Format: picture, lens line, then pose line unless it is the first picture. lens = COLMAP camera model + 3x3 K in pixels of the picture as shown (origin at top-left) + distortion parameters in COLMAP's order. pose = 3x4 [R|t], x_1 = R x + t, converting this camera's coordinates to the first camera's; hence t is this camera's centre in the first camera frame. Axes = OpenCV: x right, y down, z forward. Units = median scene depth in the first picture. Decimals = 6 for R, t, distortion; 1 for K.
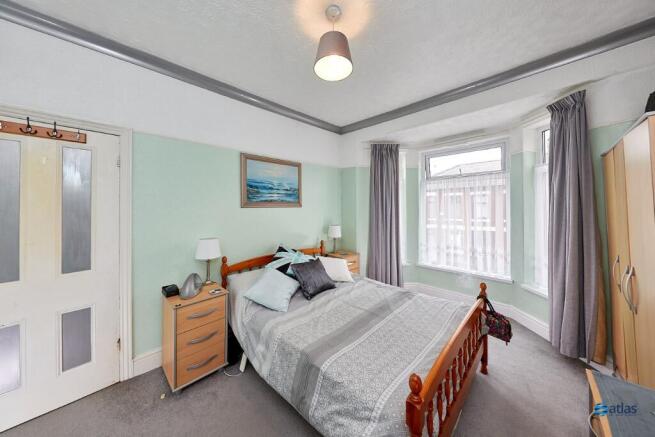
lens RADIAL K [[214.1, 0, 328.0], [0, 214.1, 205.6], [0, 0, 1]] dist [-0.000033, -0.000001]
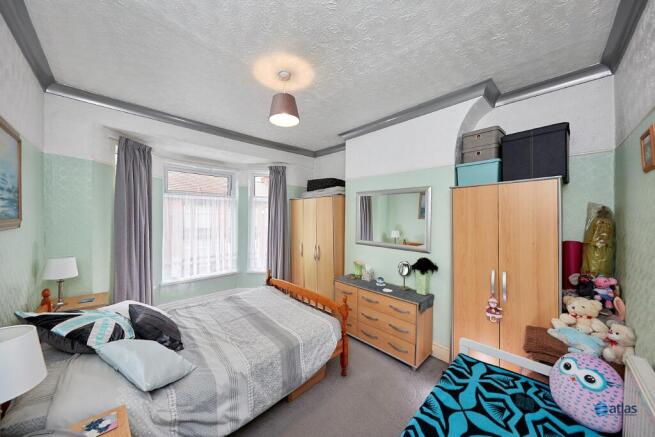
lens RADIAL K [[220.2, 0, 327.5], [0, 220.2, 218.5], [0, 0, 1]] dist [0.000100, 0.000007]
pose [[0.031734, -0.001585, 0.999495, -0.815024], [-0.014873, 0.999887, 0.002058, -0.034224], [-0.999386, -0.014931, 0.031707, 0.435748]]
